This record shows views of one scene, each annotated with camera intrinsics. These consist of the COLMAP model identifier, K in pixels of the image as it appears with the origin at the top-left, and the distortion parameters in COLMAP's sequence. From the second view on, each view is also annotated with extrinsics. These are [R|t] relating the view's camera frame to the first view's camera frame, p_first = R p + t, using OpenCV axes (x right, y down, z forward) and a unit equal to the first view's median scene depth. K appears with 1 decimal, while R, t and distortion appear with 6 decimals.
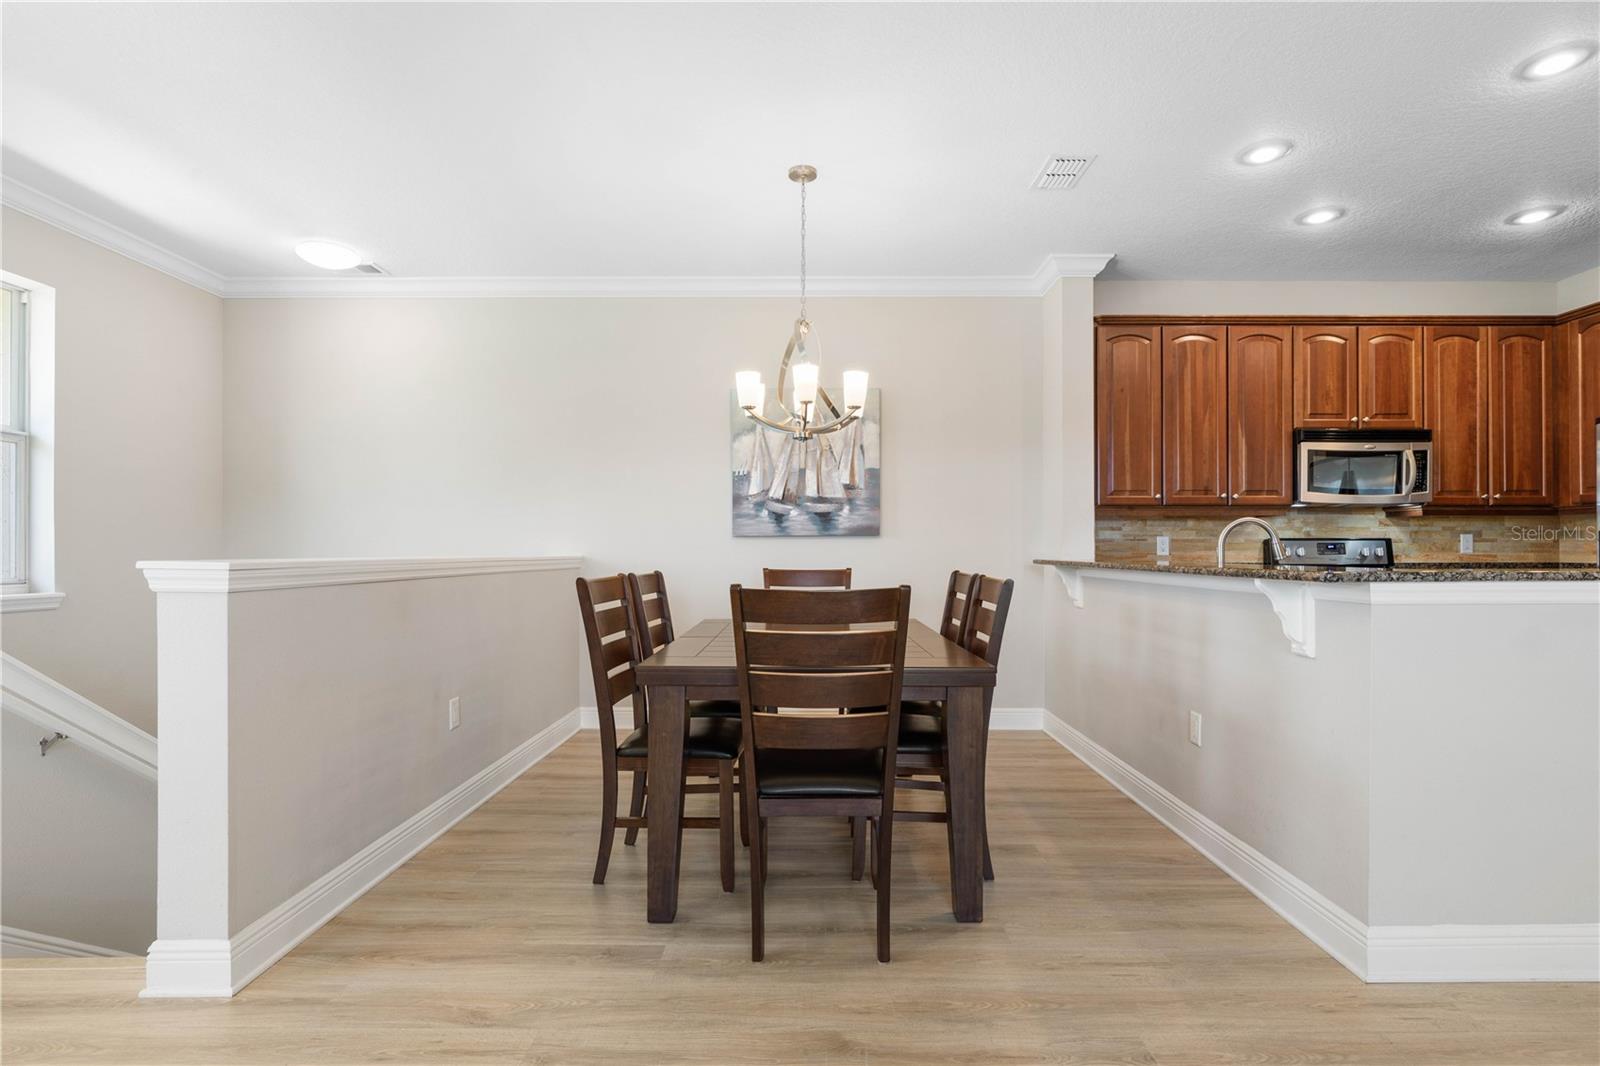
lens RADIAL K [[781.4, 0, 796.8], [0, 781.4, 544.7], [0, 0, 1]] dist [-0.012595, 0.002799]
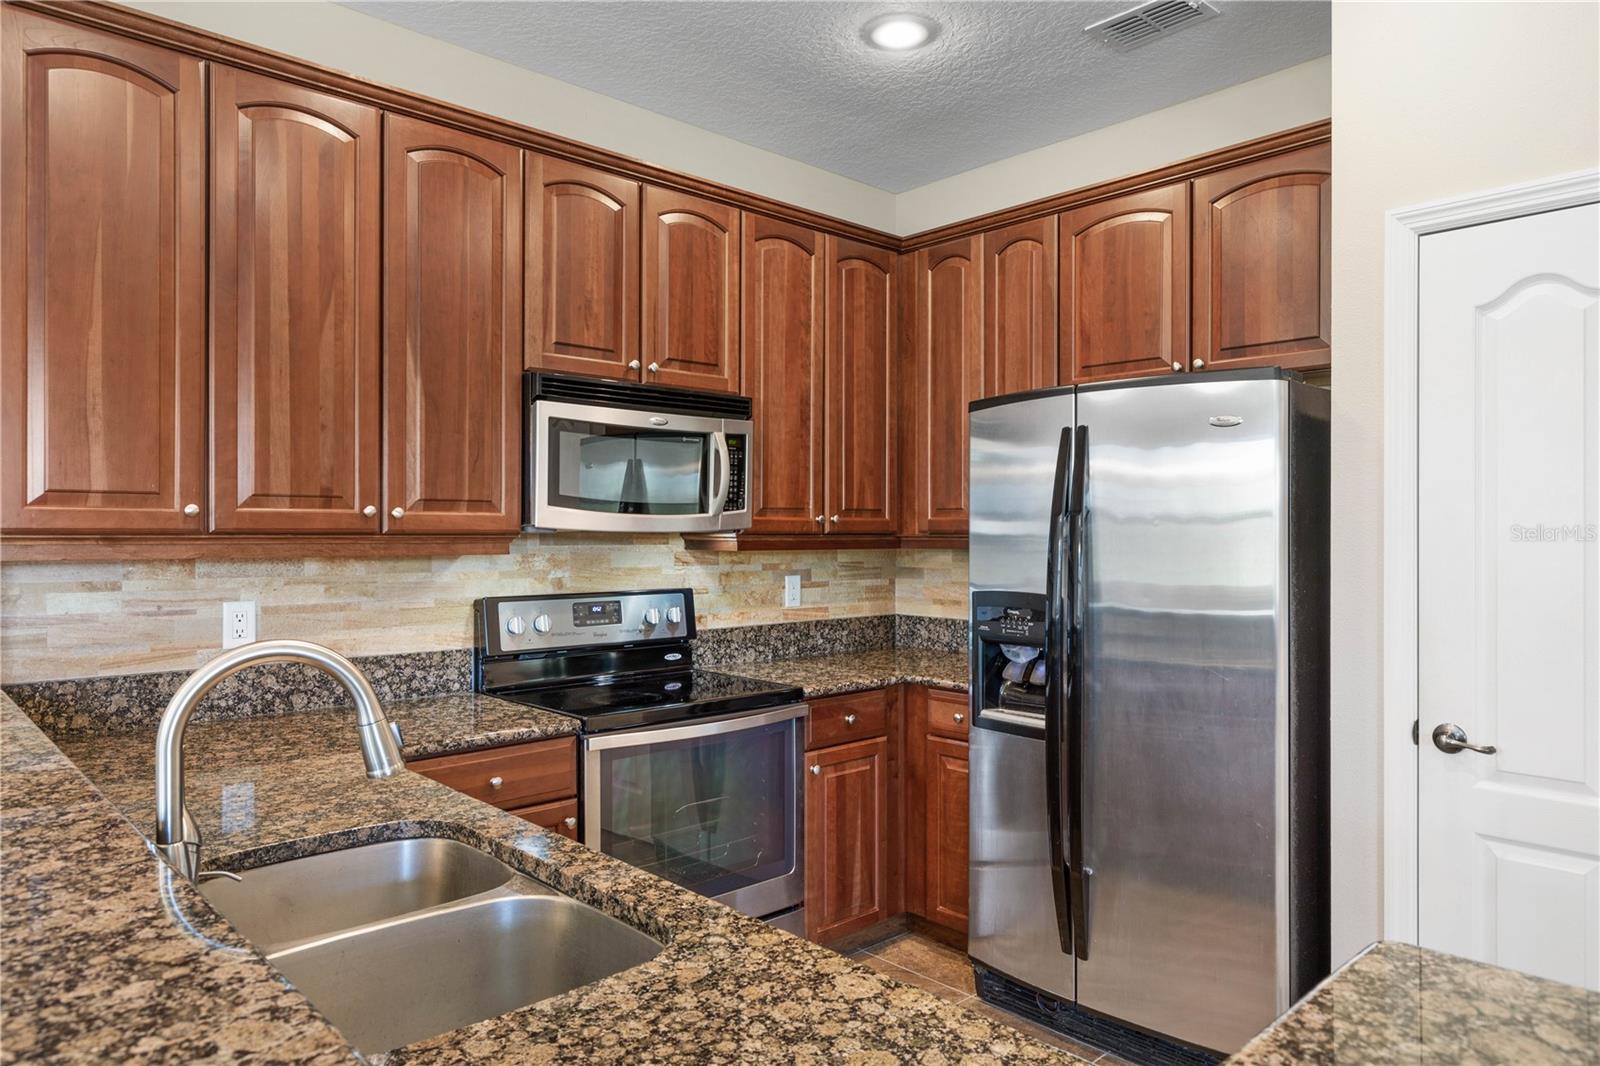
lens RADIAL K [[1033.5, 0, 818.0], [0, 1033.5, 530.8], [0, 0, 1]] dist [-0.000559, -0.001434]
pose [[0.718861, 0.002662, 0.695149, 0.312832], [-0.006891, 0.999971, 0.003297, -0.051873], [-0.695120, -0.007160, 0.718858, 0.401698]]
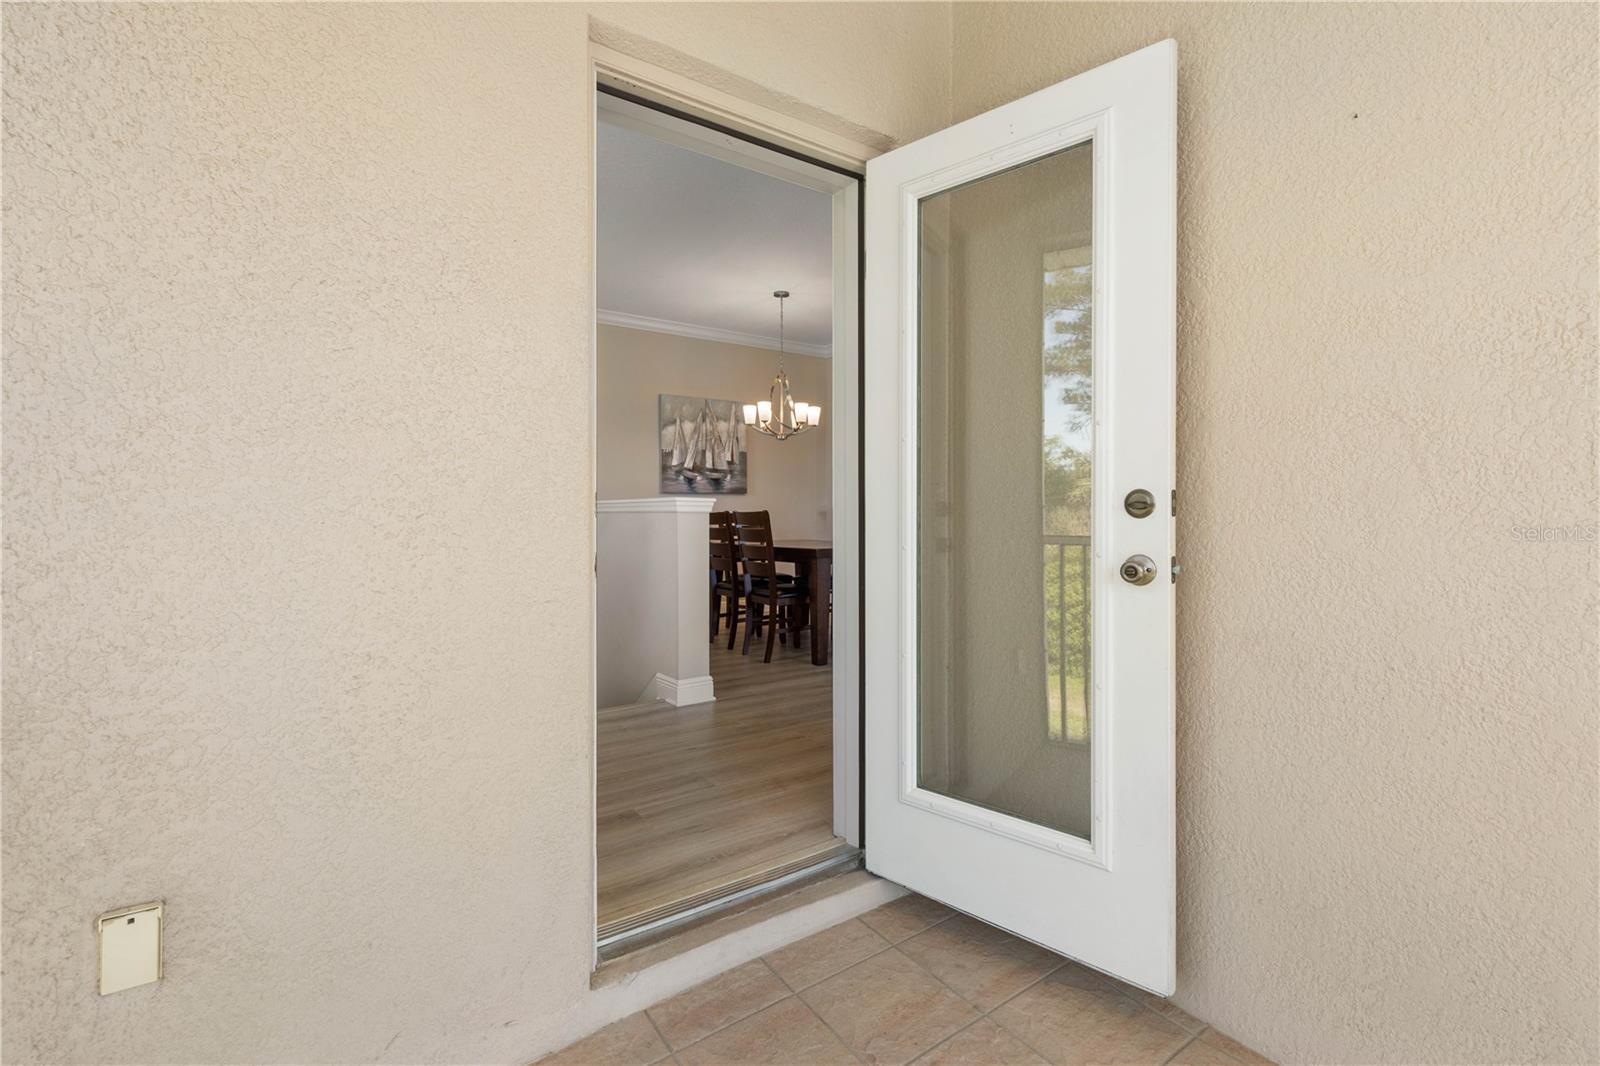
lens RADIAL K [[729.9, 0, 808.8], [0, 729.9, 538.3], [0, 0, 1]] dist [0.004811, -0.001435]
pose [[0.816760, -0.021753, 0.576568, -0.668047], [-0.001800, 0.999188, 0.040247, 0.019994], [-0.576975, -0.033910, 0.816057, -0.317042]]
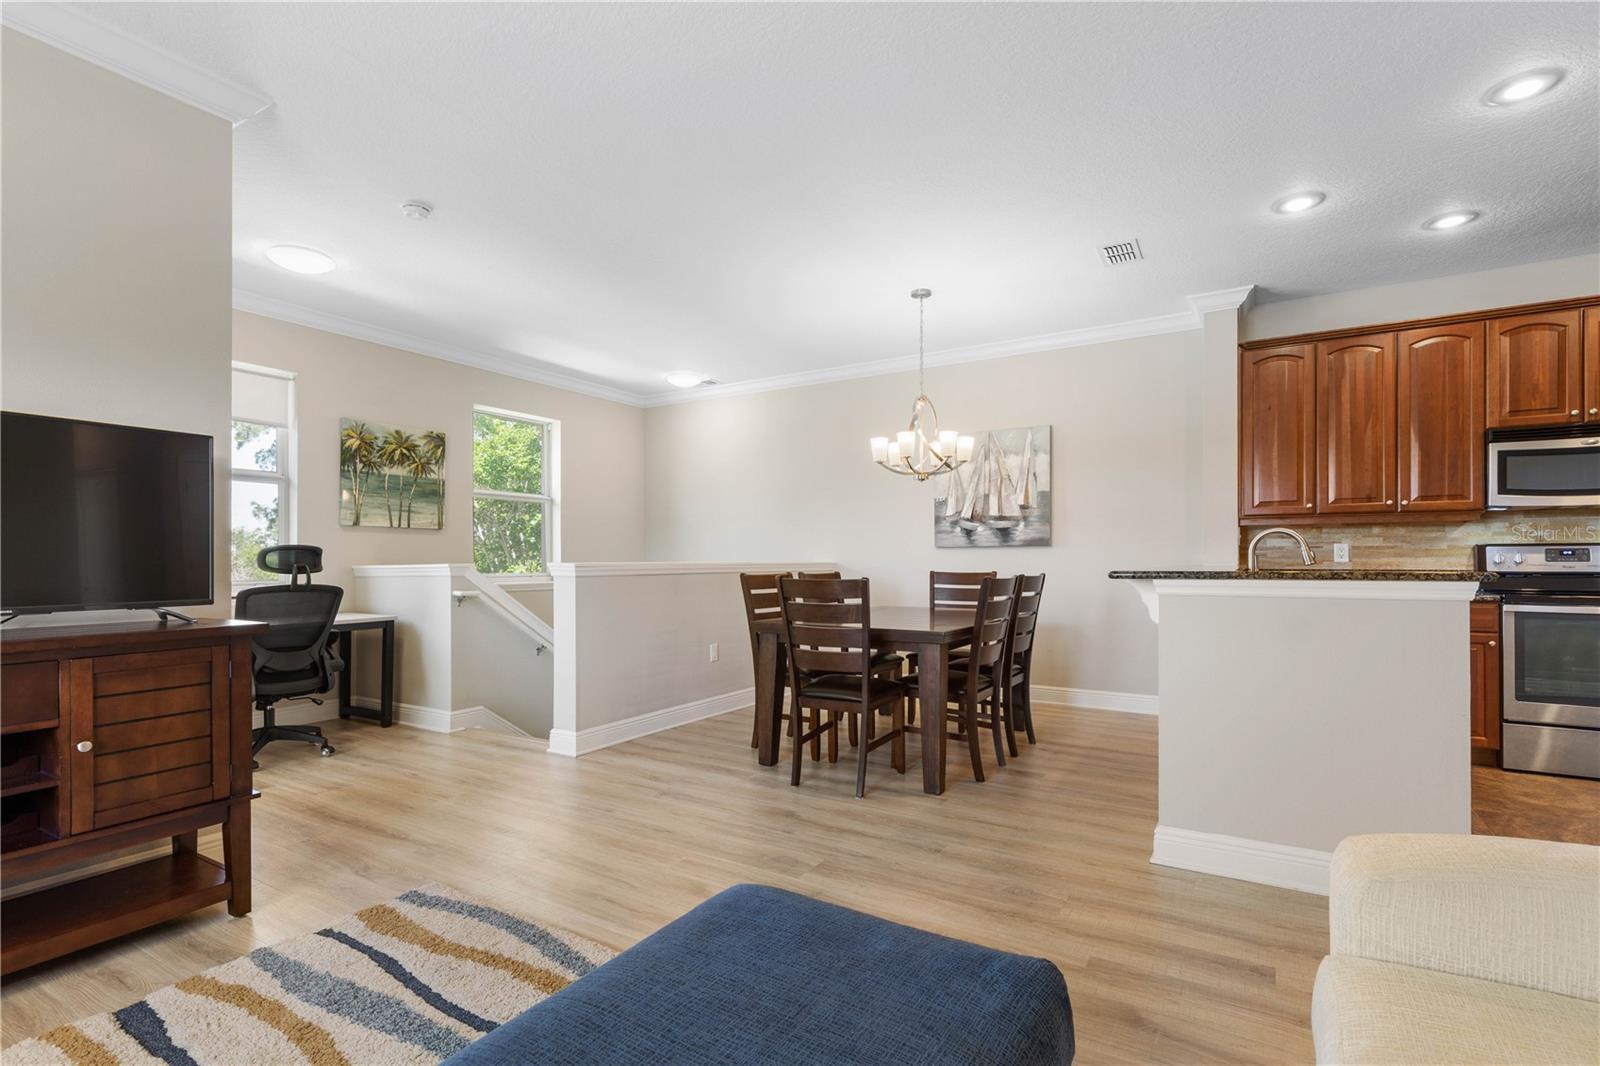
lens RADIAL K [[729.9, 0, 789.8], [0, 729.9, 552.1], [0, 0, 1]] dist [0.004811, -0.001435]
pose [[0.857145, -0.006315, -0.515037, 0.347252], [0.004437, 0.999978, -0.004876, 0.001968], [0.515057, 0.001894, 0.857154, -0.191212]]
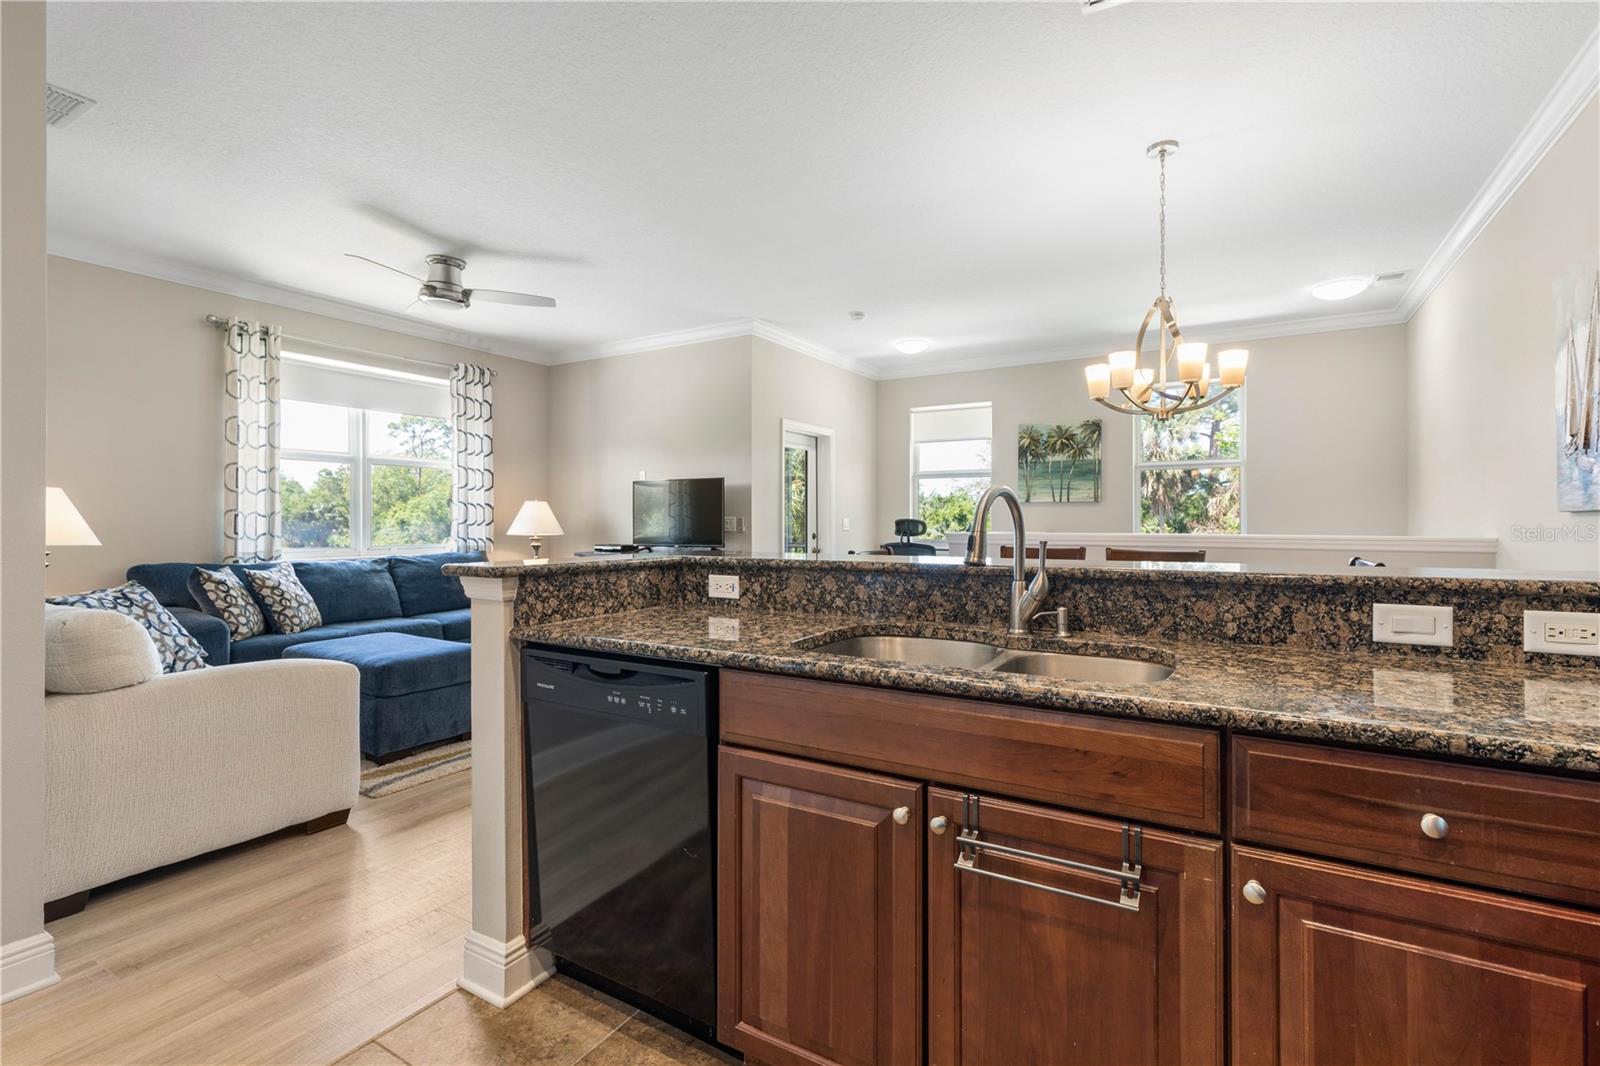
lens RADIAL K [[729.9, 0, 815.0], [0, 729.9, 524.3], [0, 0, 1]] dist [0.004811, -0.001435]
pose [[-0.499316, 0.004719, -0.866407, 0.733750], [0.007375, 0.999972, 0.001196, -0.005784], [0.866389, -0.005792, -0.499337, 0.775652]]
